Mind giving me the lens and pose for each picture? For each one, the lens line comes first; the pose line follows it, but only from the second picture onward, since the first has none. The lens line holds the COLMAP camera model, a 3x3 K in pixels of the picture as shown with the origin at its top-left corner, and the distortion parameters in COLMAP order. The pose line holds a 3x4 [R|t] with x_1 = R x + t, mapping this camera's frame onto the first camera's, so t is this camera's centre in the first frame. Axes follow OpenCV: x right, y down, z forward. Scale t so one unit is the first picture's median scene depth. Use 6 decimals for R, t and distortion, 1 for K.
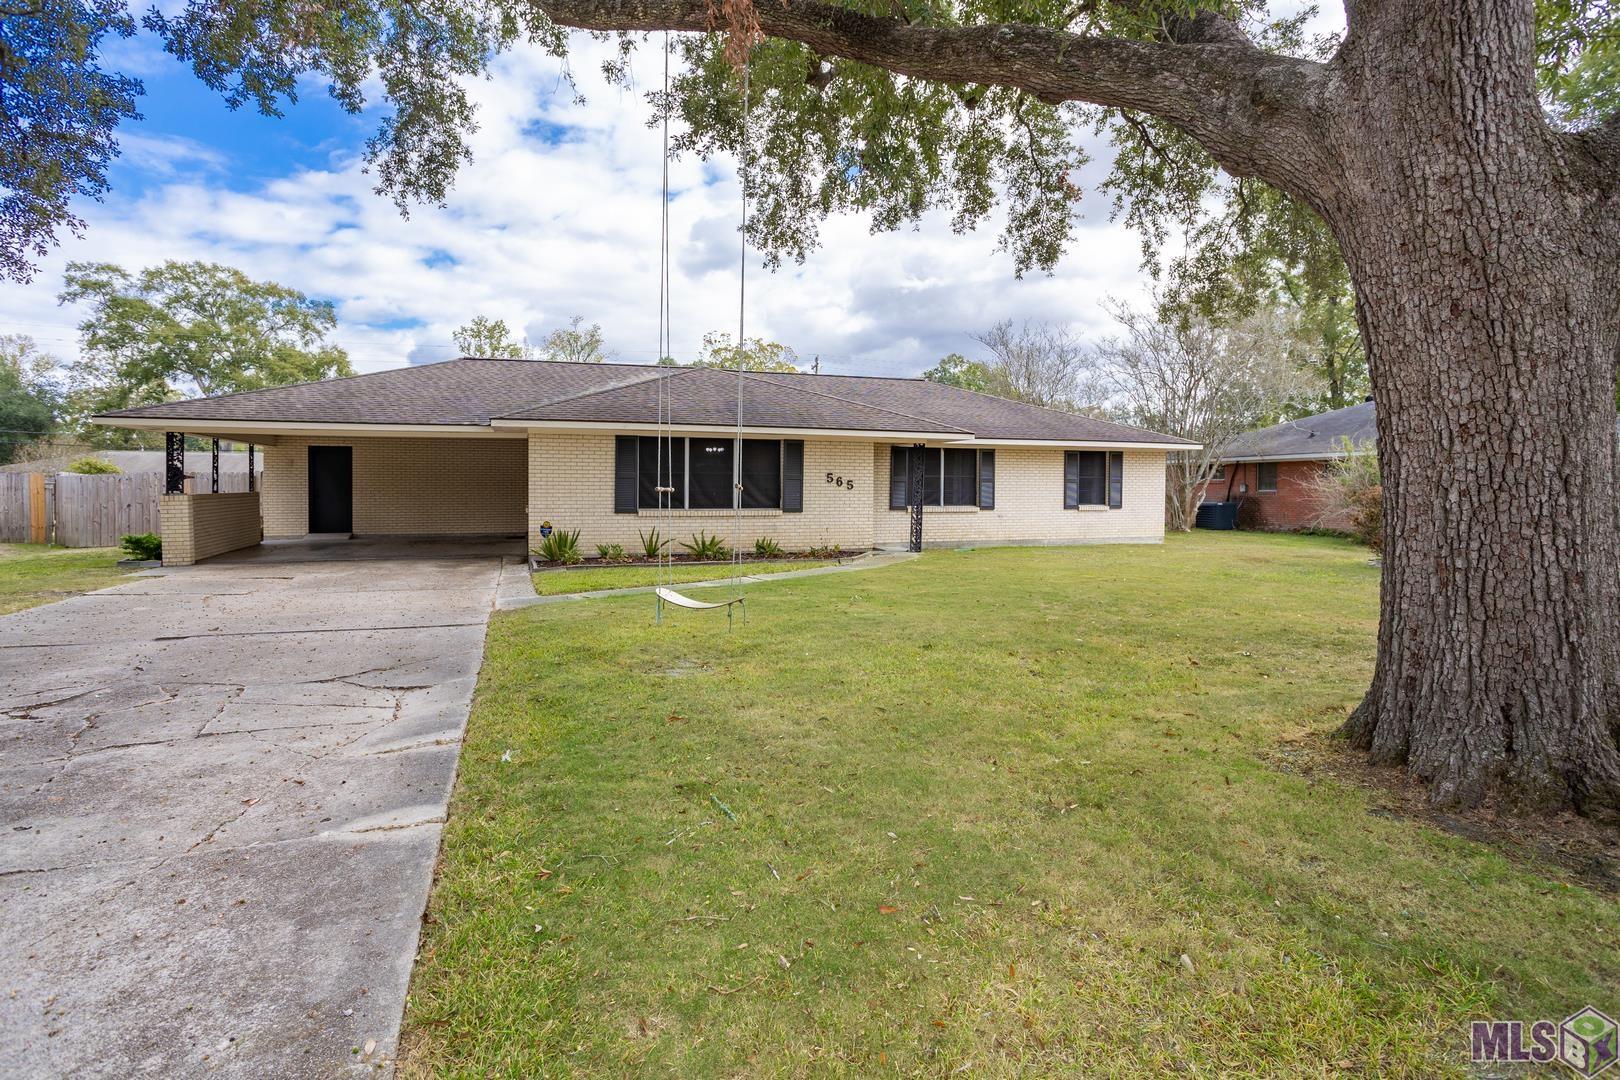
lens RADIAL K [[776.5, 0, 827.2], [0, 776.5, 510.9], [0, 0, 1]] dist [-0.044500, 0.025926]
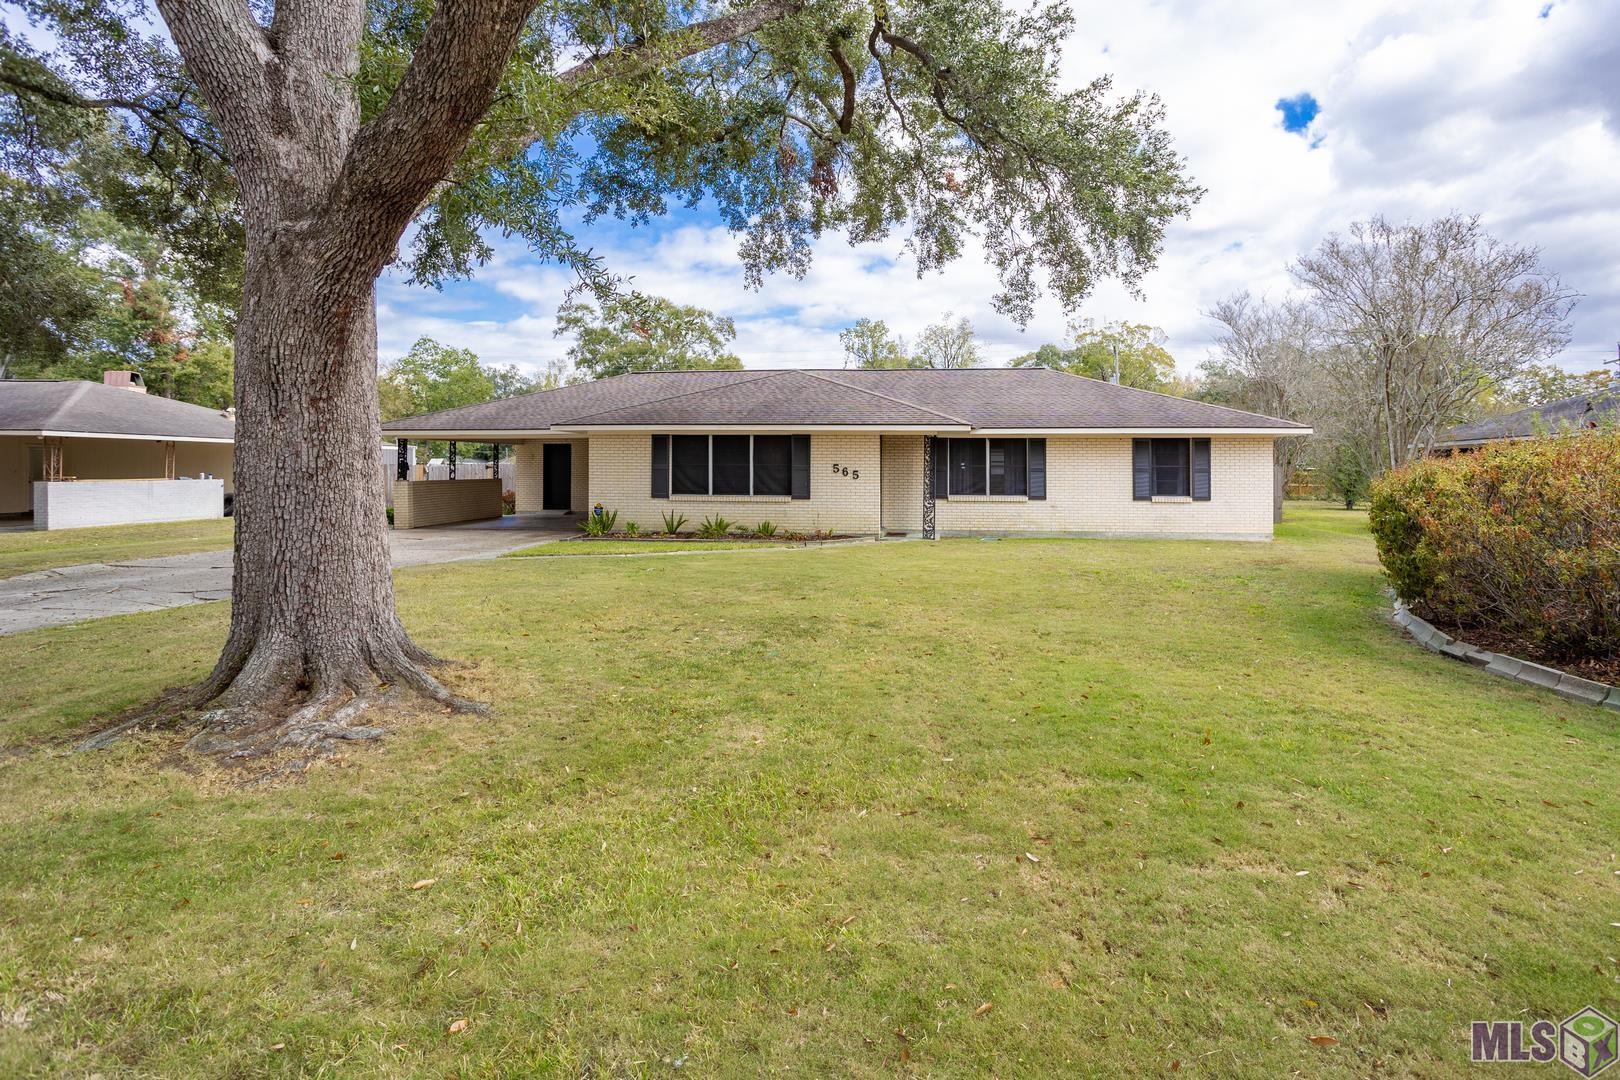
lens RADIAL K [[762.6, 0, 845.3], [0, 762.6, 490.9], [0, 0, 1]] dist [-0.046281, 0.023474]
pose [[0.911626, 0.009991, -0.410900, 0.457482], [-0.013561, 0.999891, -0.005775, -0.004450], [0.410797, 0.010837, 0.911662, 0.014876]]
